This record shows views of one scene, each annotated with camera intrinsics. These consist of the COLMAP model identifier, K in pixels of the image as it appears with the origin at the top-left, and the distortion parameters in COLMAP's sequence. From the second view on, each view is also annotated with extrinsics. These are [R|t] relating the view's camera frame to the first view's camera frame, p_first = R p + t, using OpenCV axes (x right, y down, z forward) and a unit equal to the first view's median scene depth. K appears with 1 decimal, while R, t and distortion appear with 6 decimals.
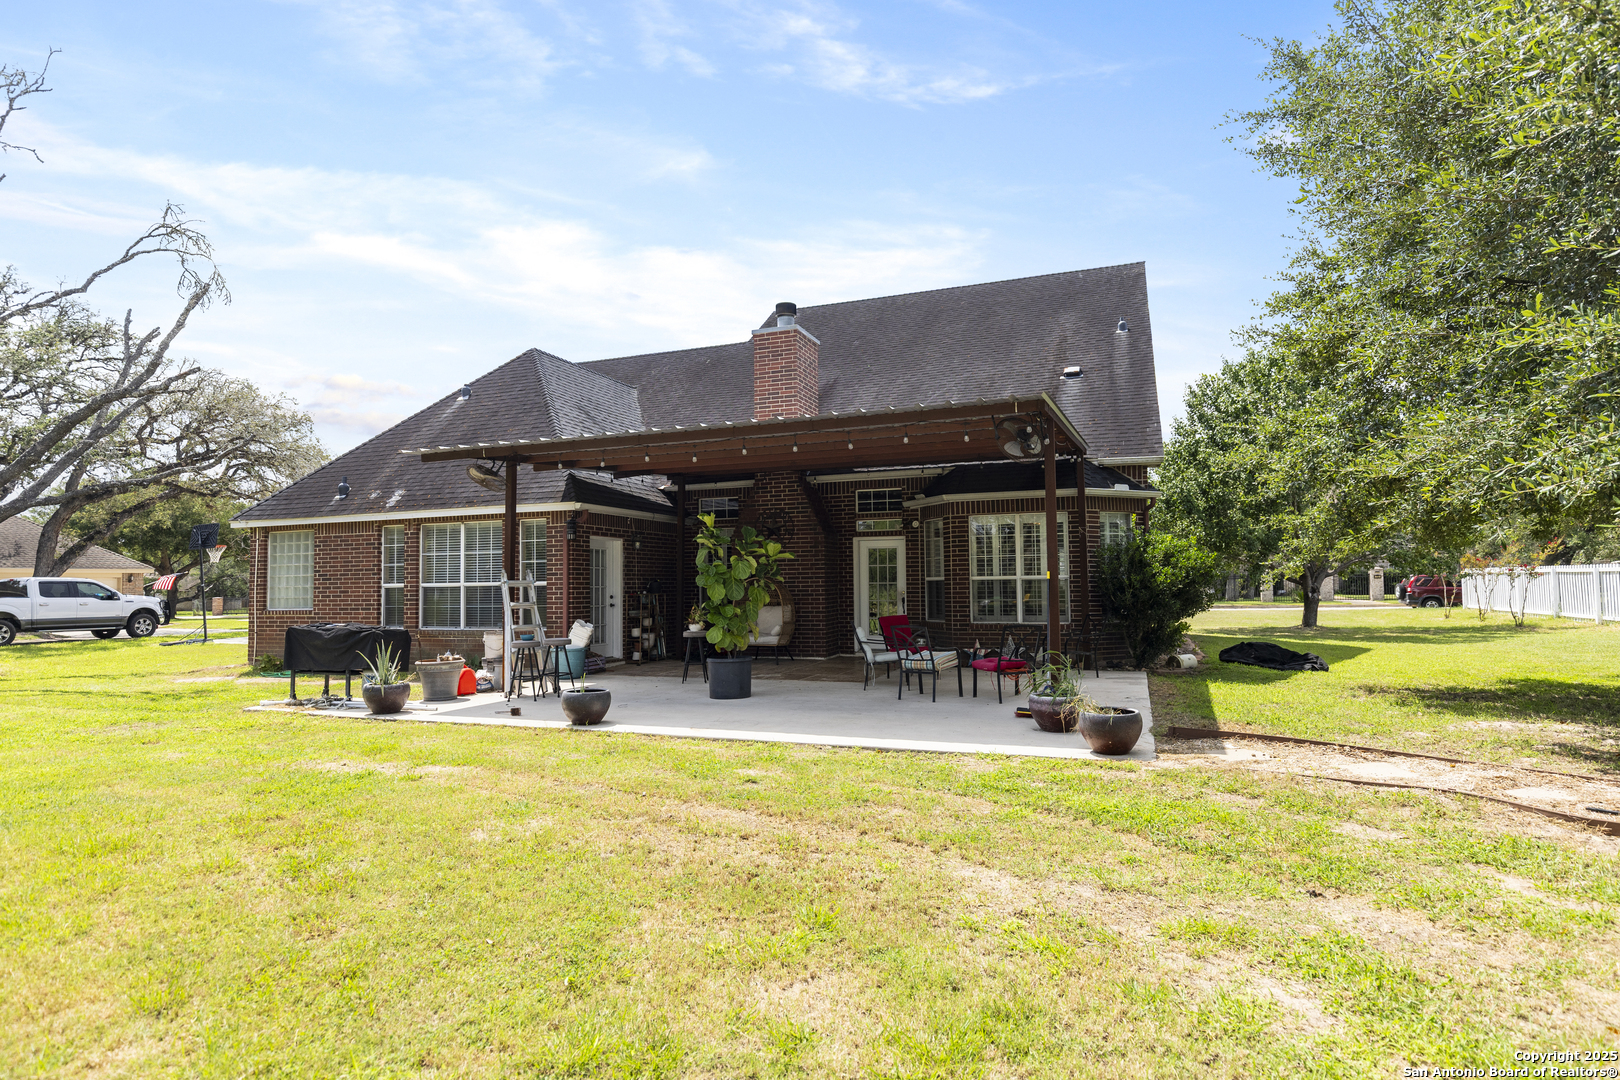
lens RADIAL K [[868.8, 0, 810.0], [0, 868.8, 540.0], [0, 0, 1]] dist [0.002635, 0.000239]
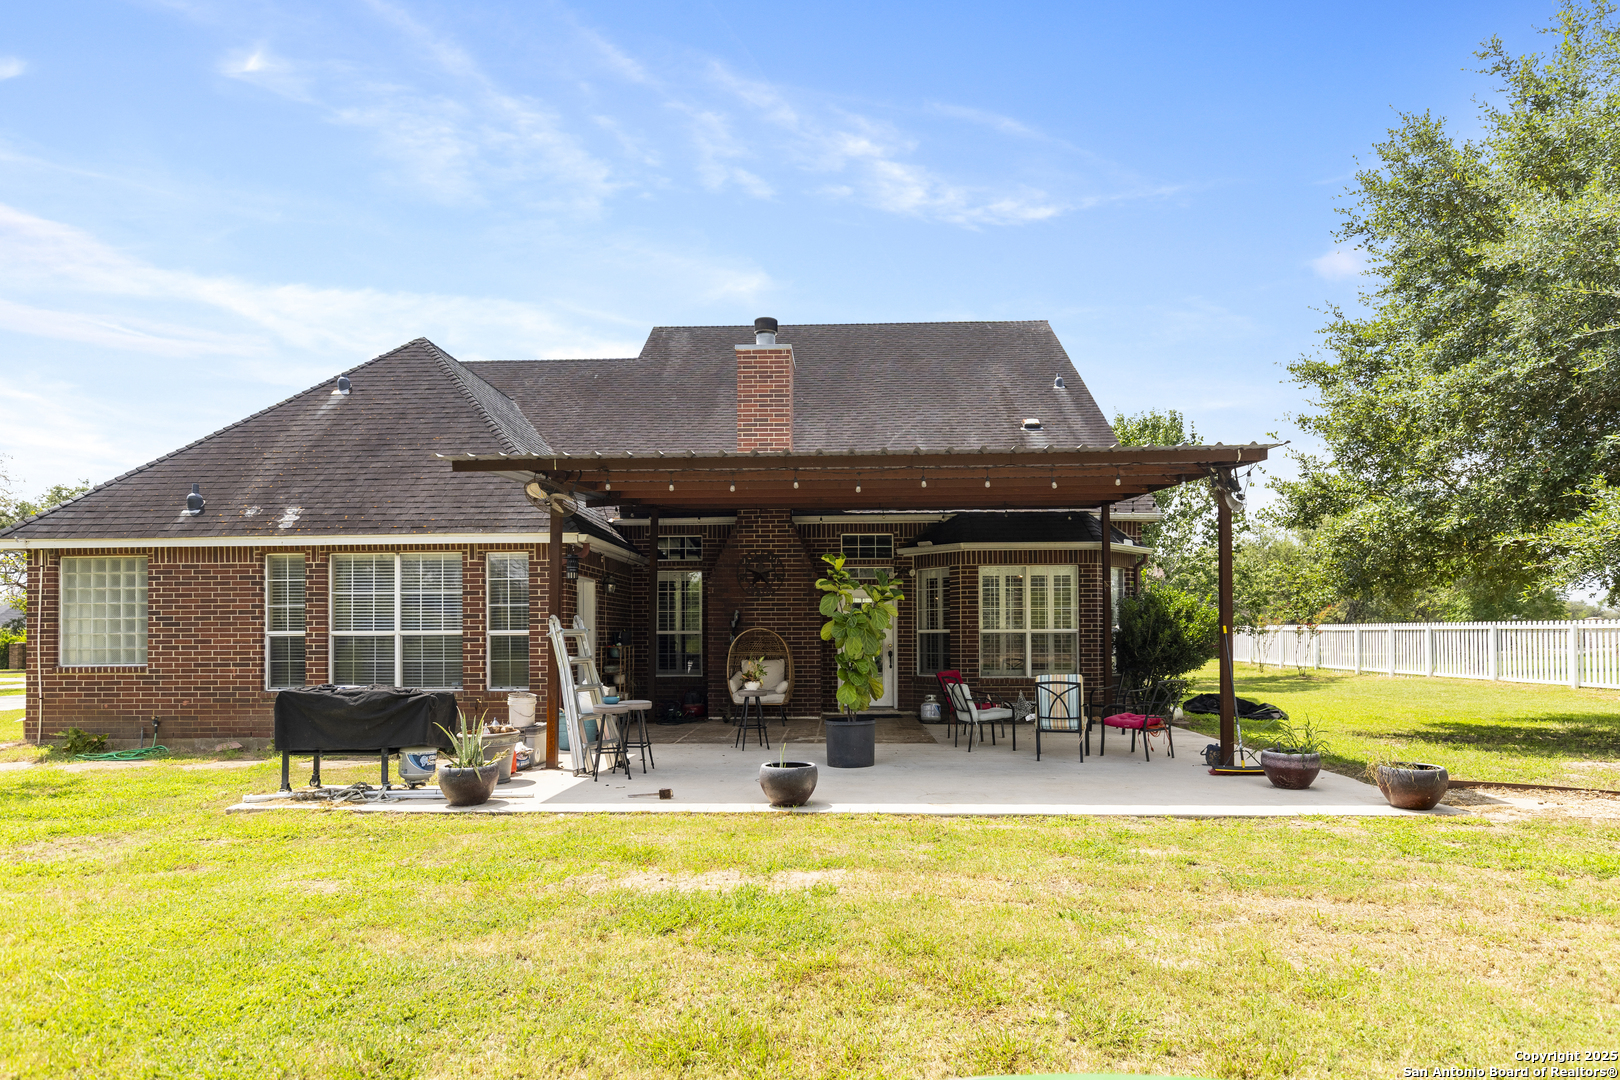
lens RADIAL K [[899.3, 0, 811.6], [0, 899.3, 626.1], [0, 0, 1]] dist [0.004316, 0.000771]
pose [[0.948073, 0.011549, 0.317843, -0.302506], [-0.023817, 0.999113, 0.034738, 0.008183], [-0.317160, -0.040504, 0.947507, 0.118627]]
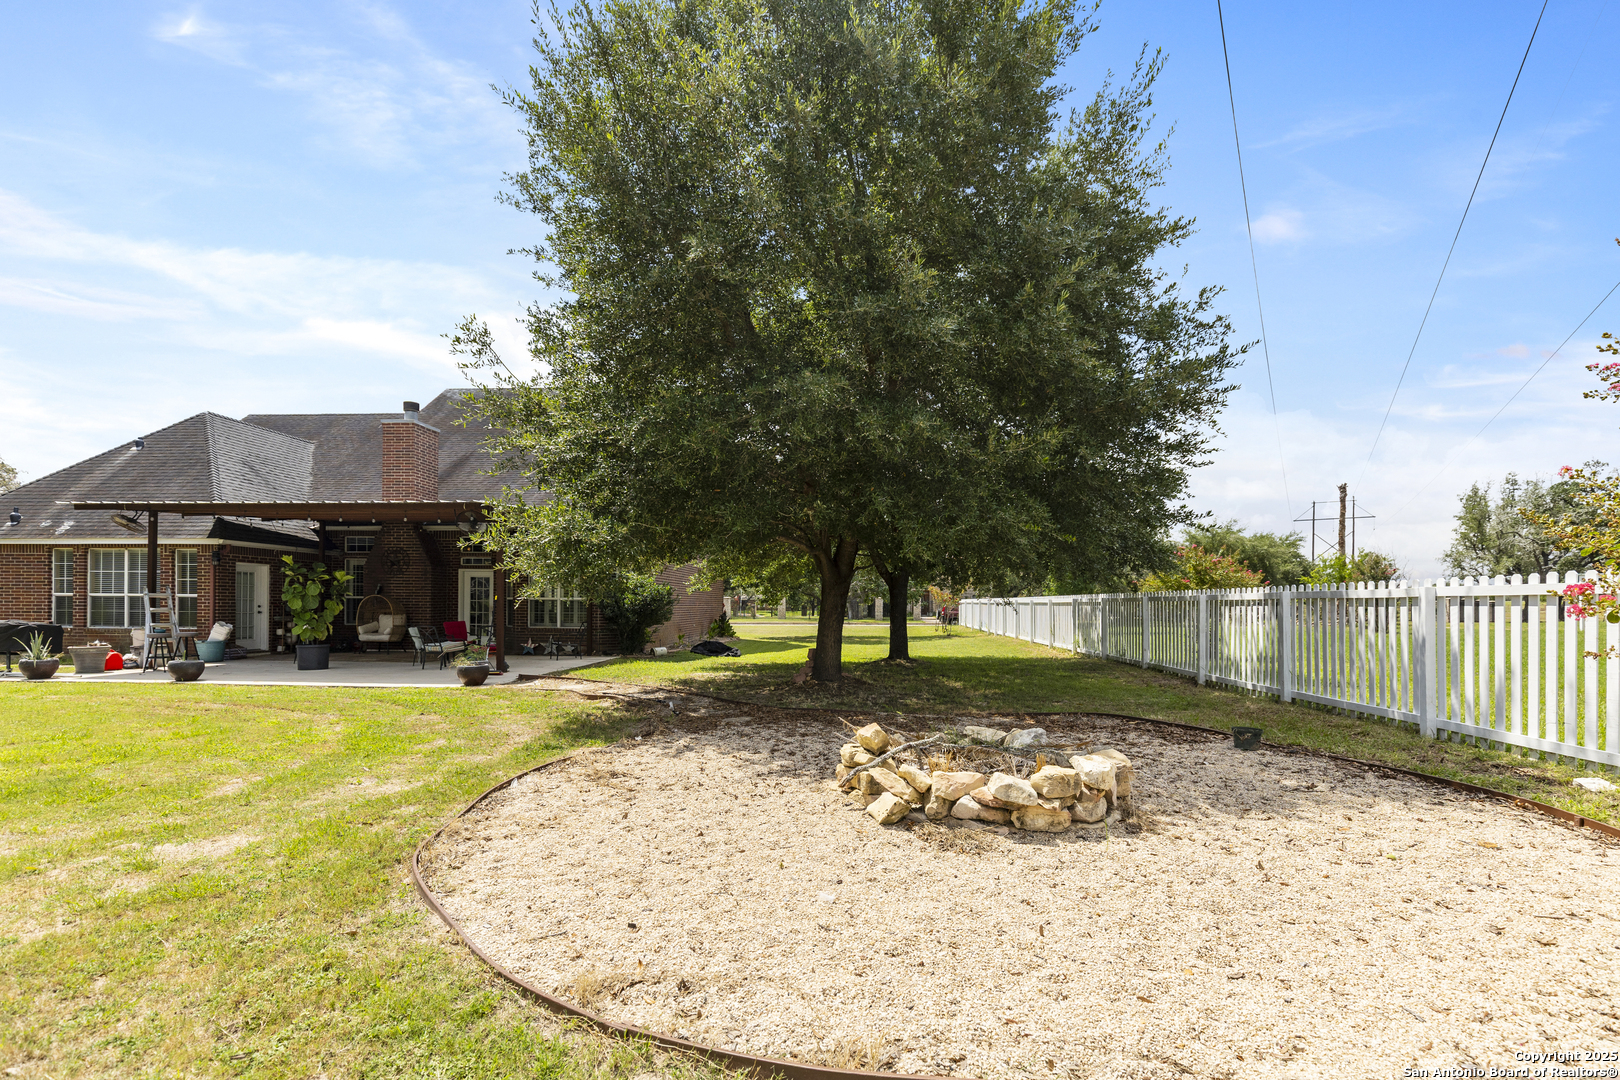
lens RADIAL K [[758.5, 0, 812.8], [0, 758.5, 601.5], [0, 0, 1]] dist [0.003980, 0.000797]
pose [[0.957041, 0.021345, 0.289165, 0.276072], [-0.035349, 0.998437, 0.043294, -0.027025], [-0.287789, -0.051656, 0.956300, -0.433310]]
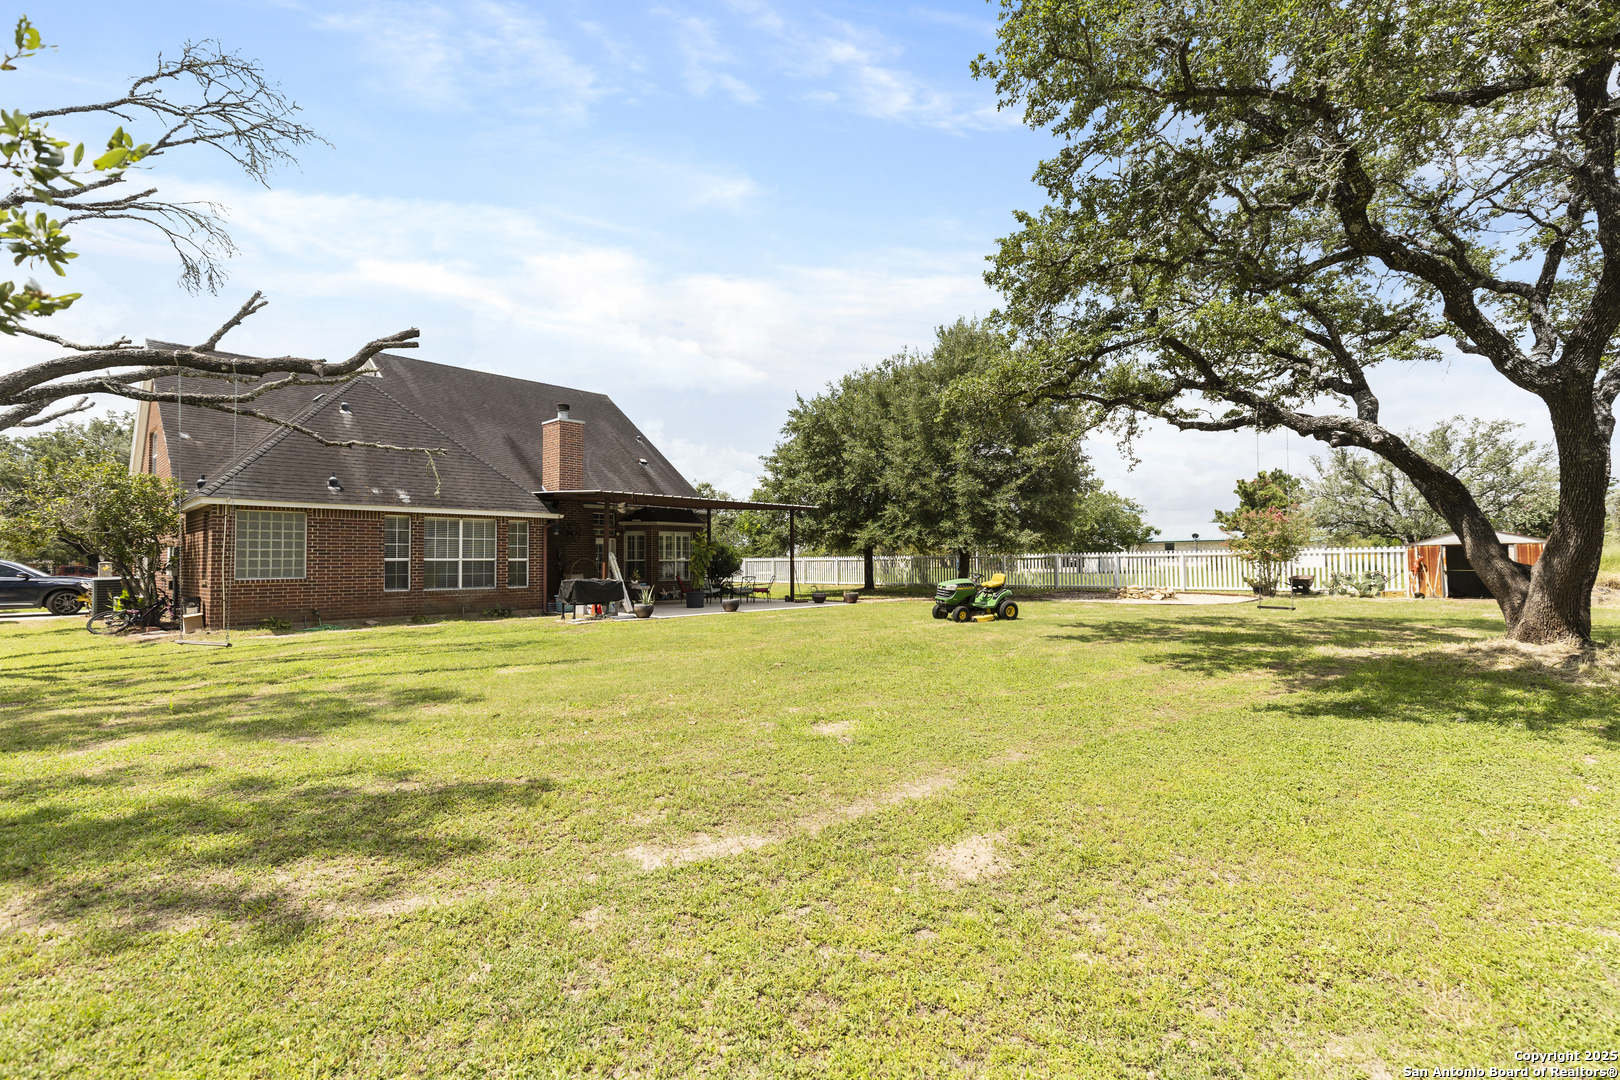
lens RADIAL K [[782.5, 0, 810.0], [0, 782.5, 540.0], [0, 0, 1]] dist [0.005863, 0.000242]
pose [[0.348207, 0.034898, 0.936768, -1.457756], [-0.048927, 0.998621, -0.019015, 0.013664], [-0.936140, -0.039212, 0.349434, -0.046115]]
